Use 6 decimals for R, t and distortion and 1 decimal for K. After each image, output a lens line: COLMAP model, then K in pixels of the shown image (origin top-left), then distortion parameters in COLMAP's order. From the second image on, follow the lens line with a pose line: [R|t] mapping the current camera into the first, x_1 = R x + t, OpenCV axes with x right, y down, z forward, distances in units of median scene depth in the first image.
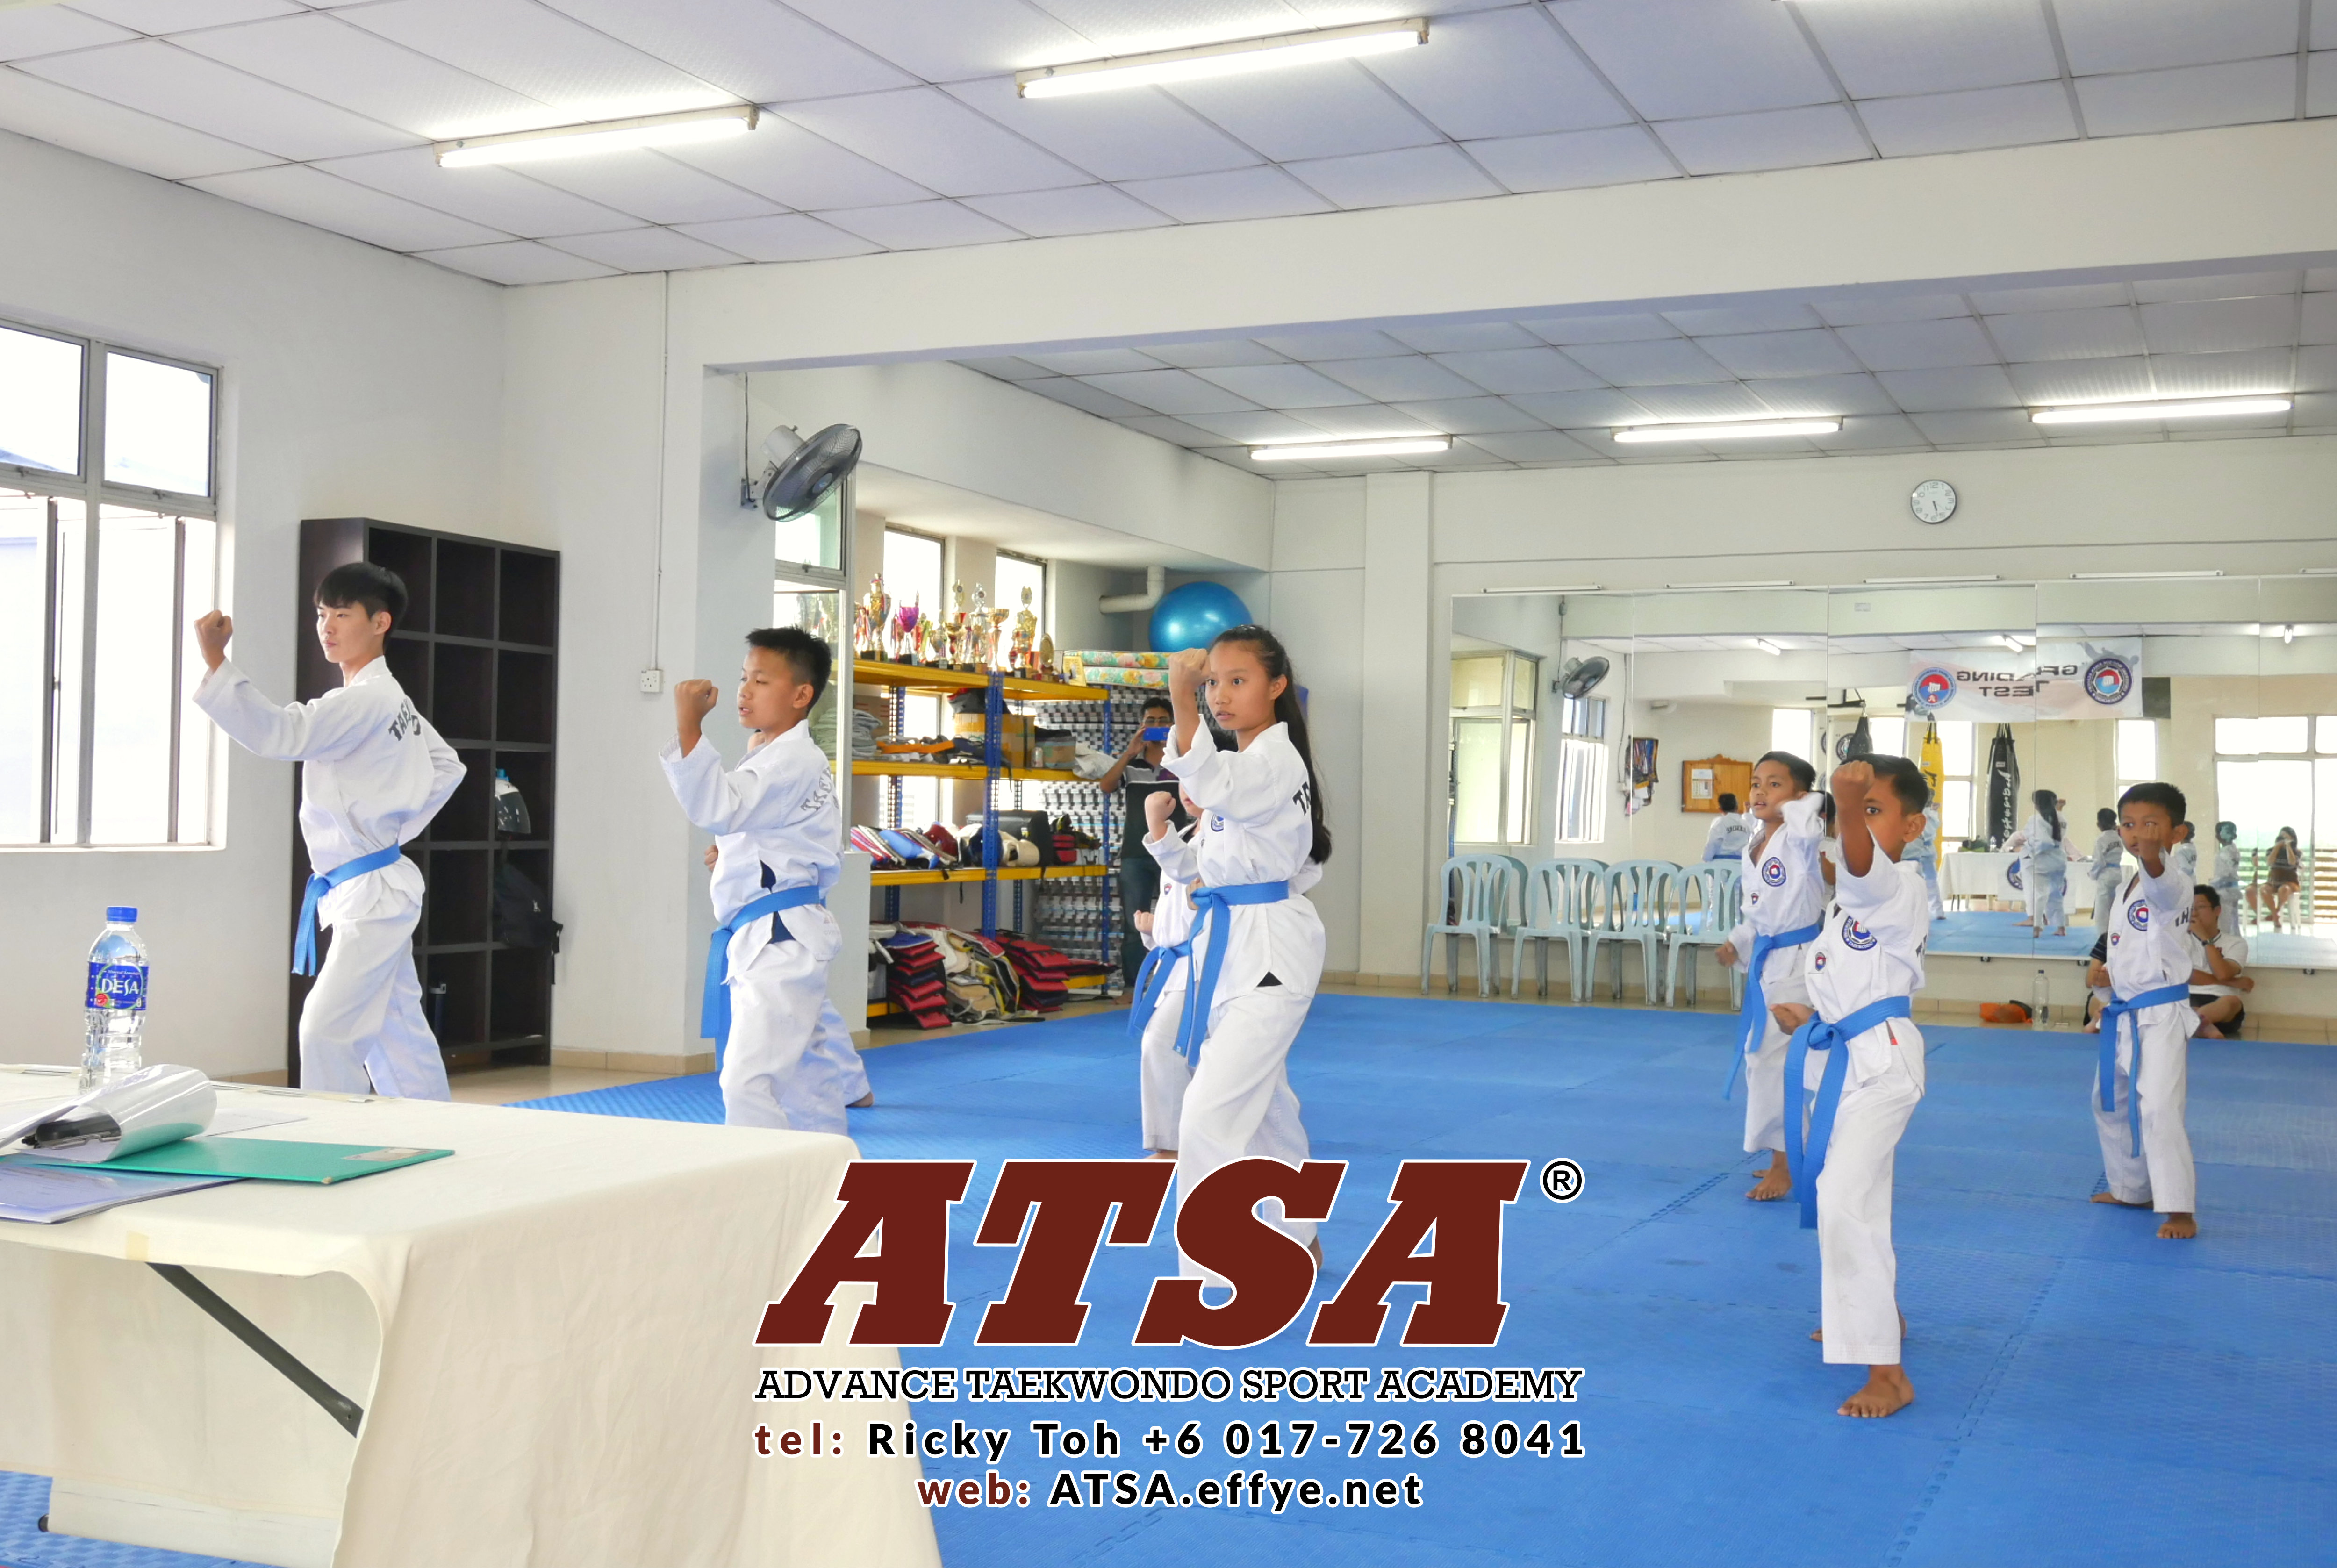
lens RADIAL K [[2467.9, 0, 1111.1], [0, 2467.9, 754.1], [0, 0, 1]] dist [-0.008665, 0.007865]
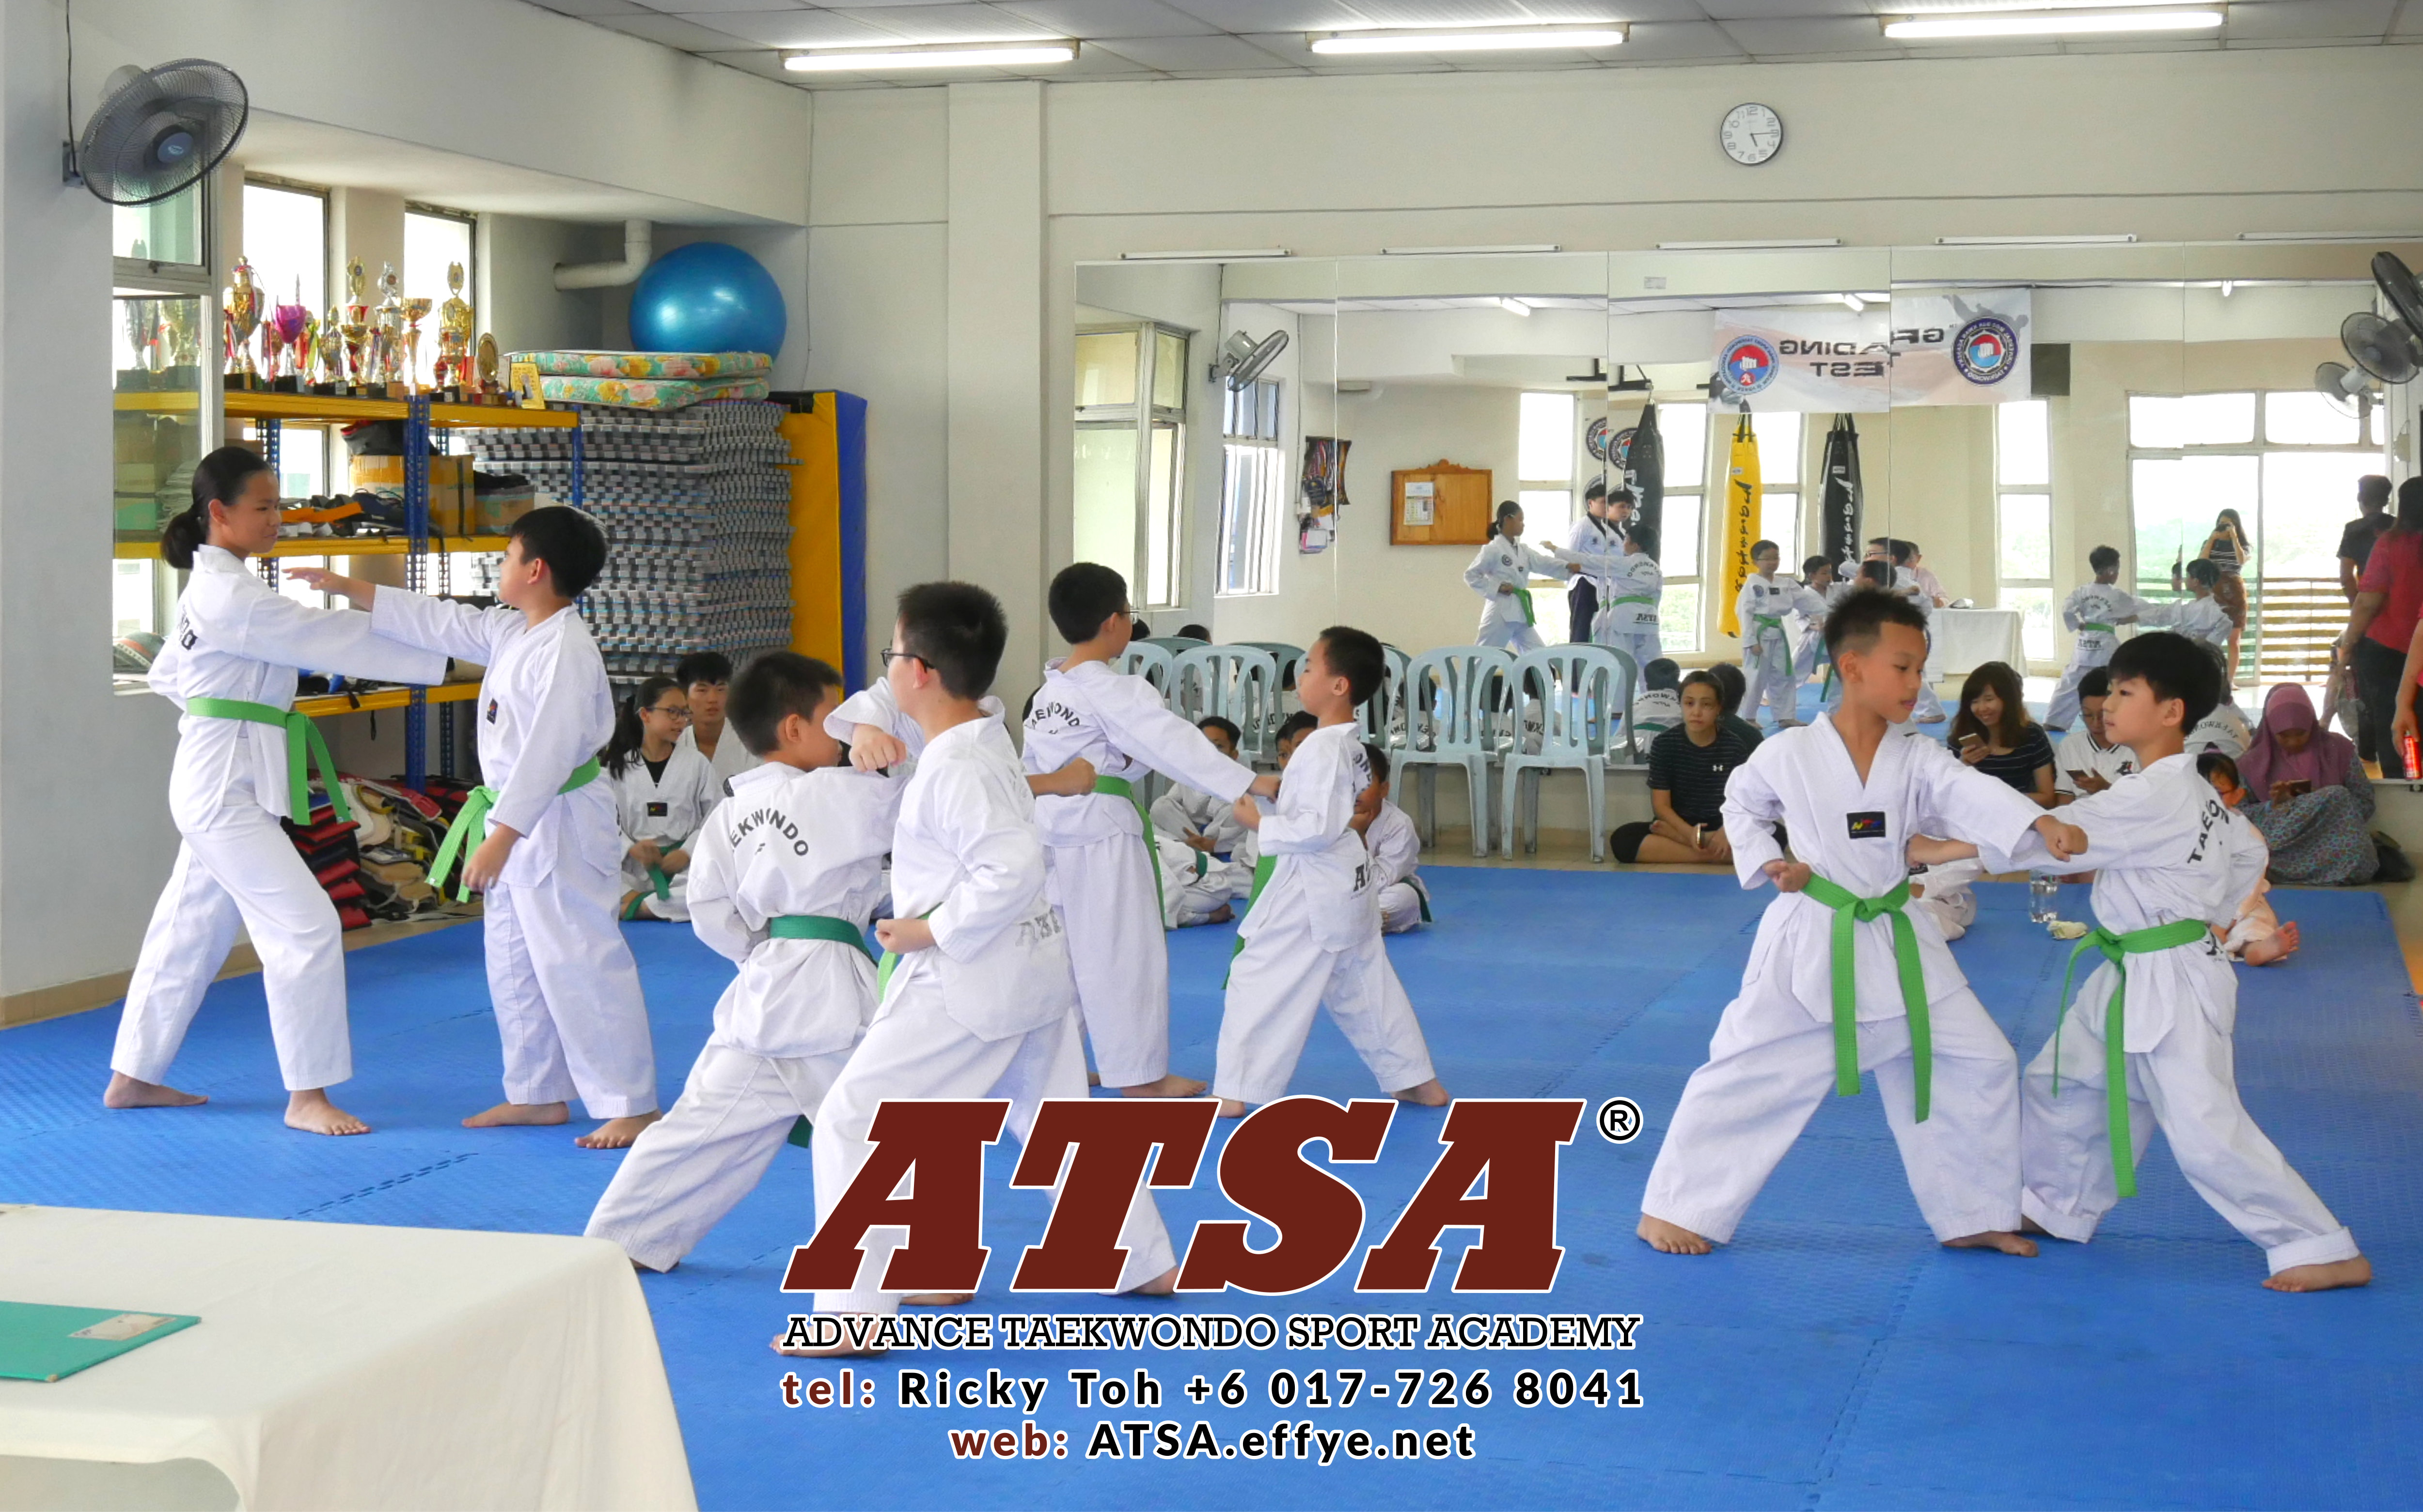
lens RADIAL K [[3826.7, 0, 1132.4], [0, 3826.7, 603.3], [0, 0, 1]] dist [-0.043029, 0.031200]
pose [[0.986347, -0.019981, 0.163462, -0.025159], [0.012439, 0.998816, 0.047036, -0.022732], [-0.164209, -0.044360, 0.985428, -0.061217]]
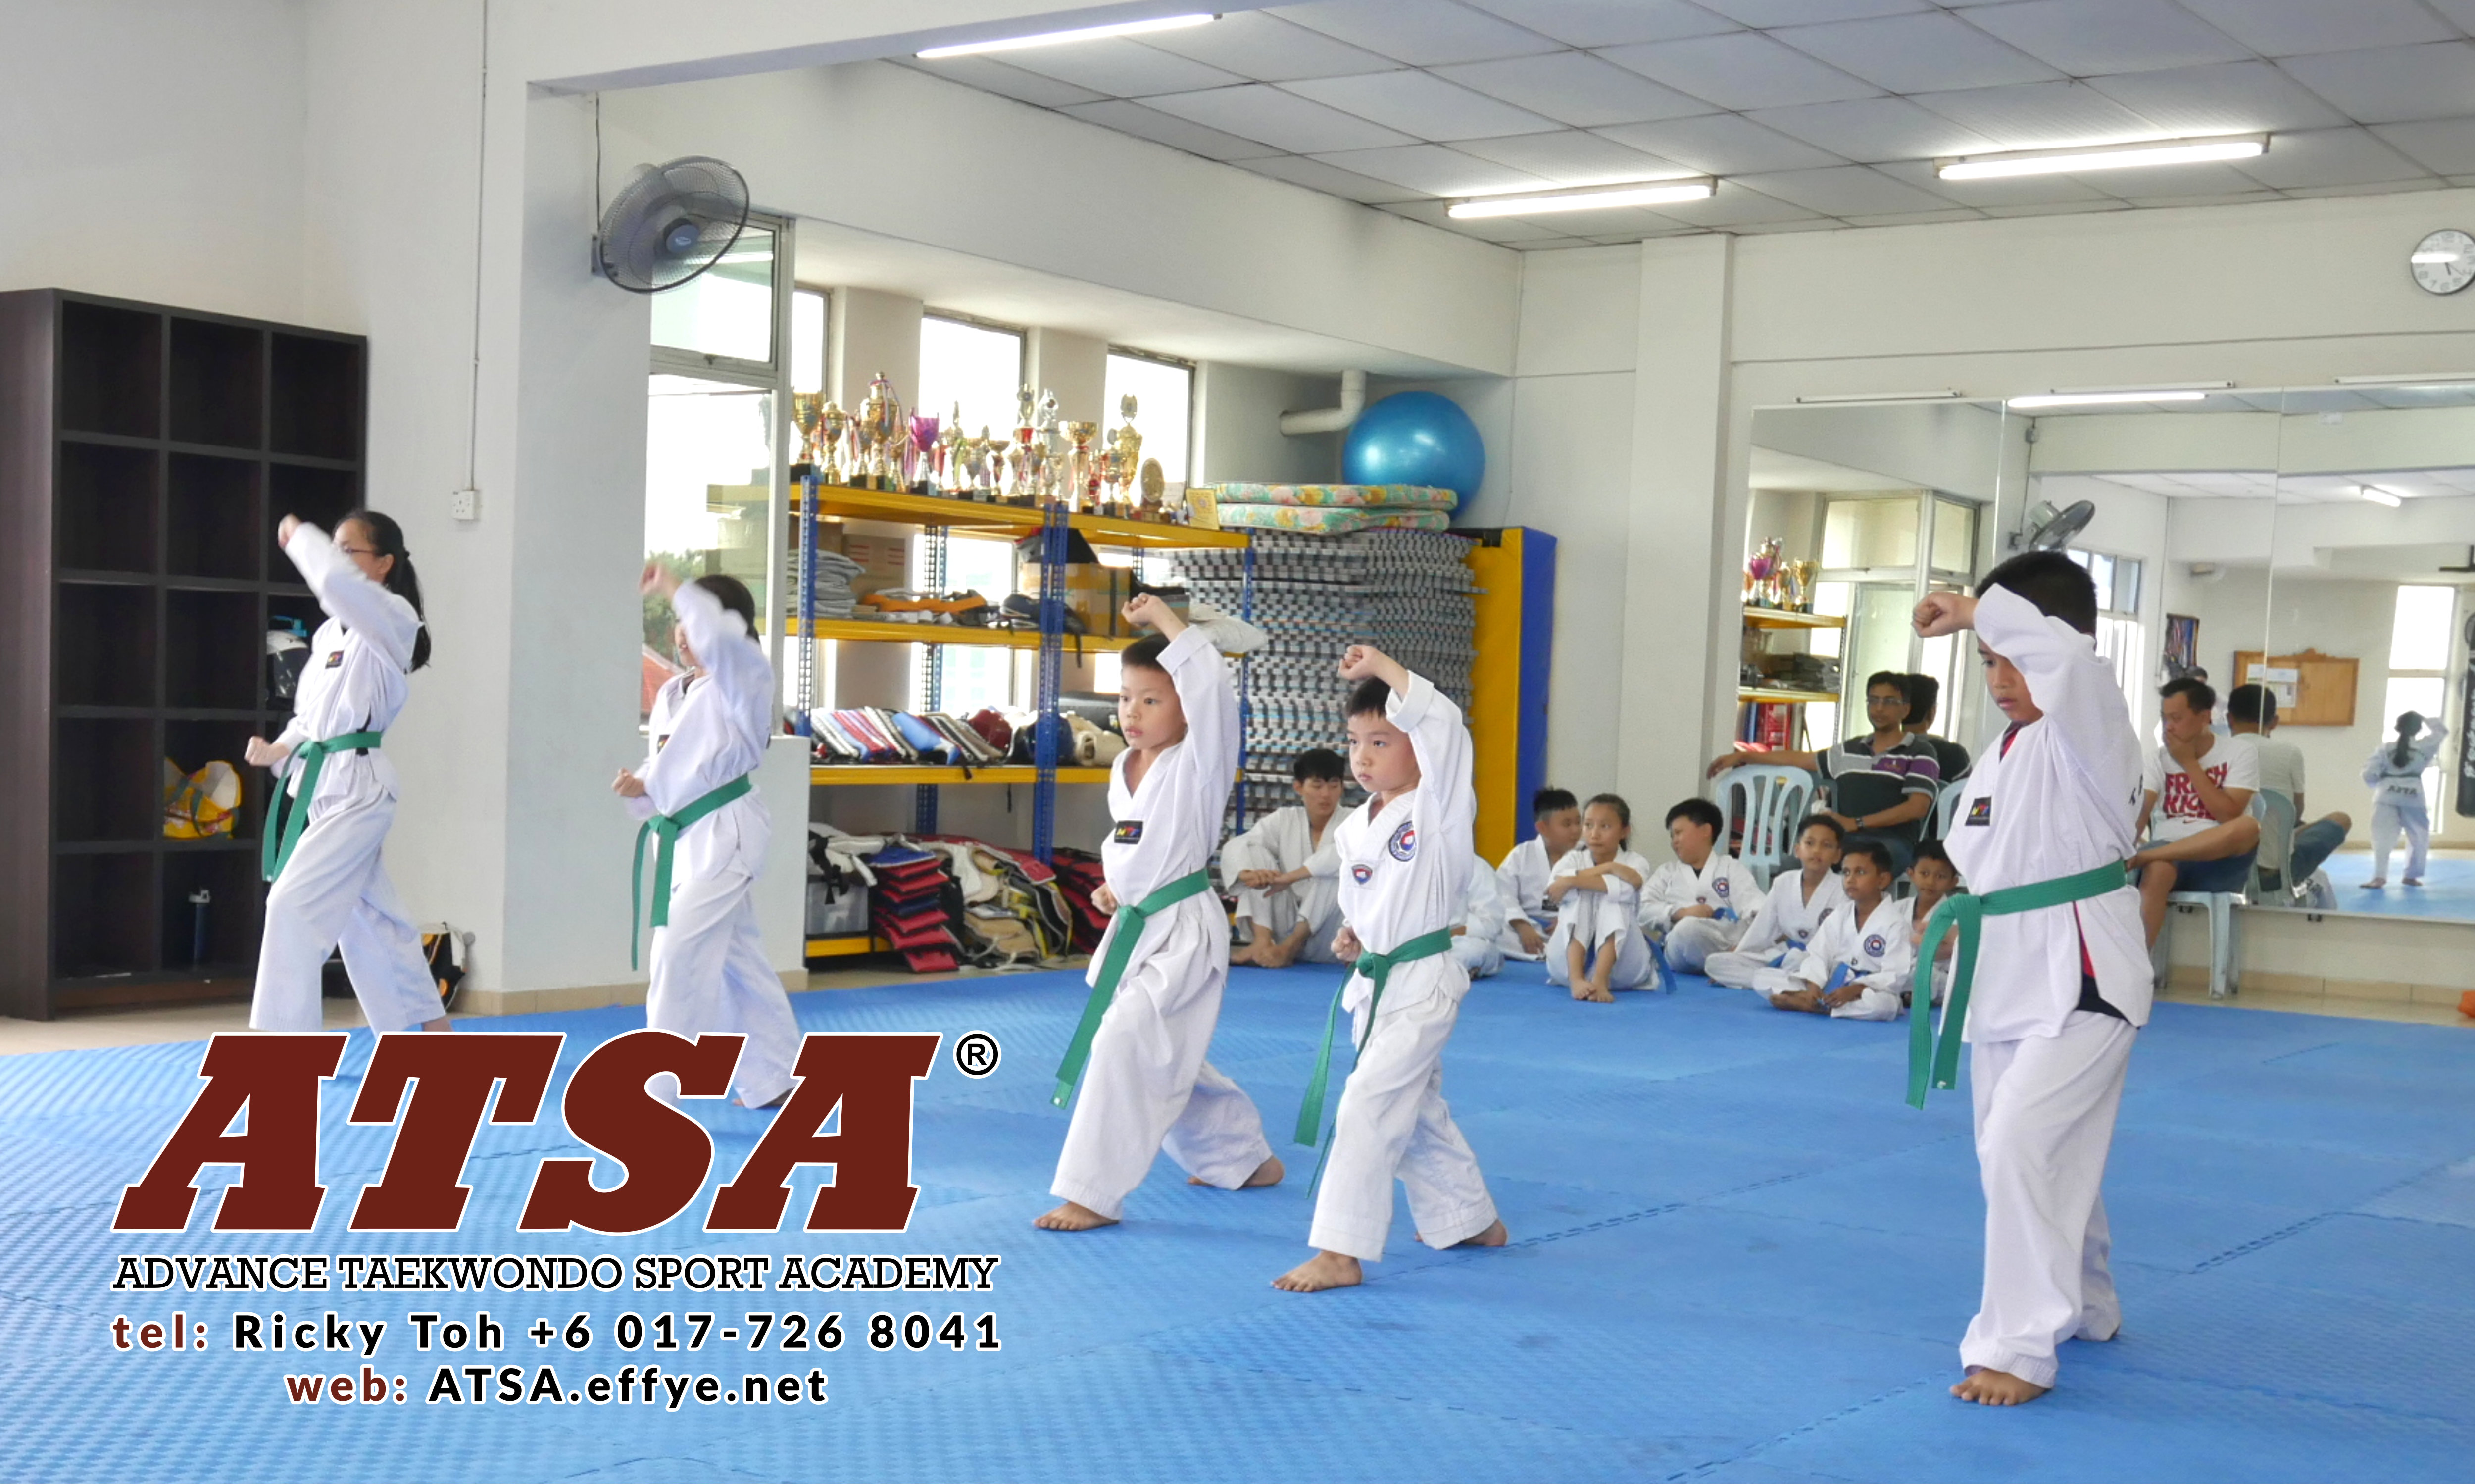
lens RADIAL K [[3089.1, 0, 961.4], [0, 3089.1, 934.6], [0, 0, 1]] dist [0.004725, -0.010511]
pose [[0.976892, 0.031661, -0.211374, 0.123790], [-0.011796, 0.995447, 0.094584, 0.007587], [0.213406, -0.089905, 0.972818, 0.062534]]
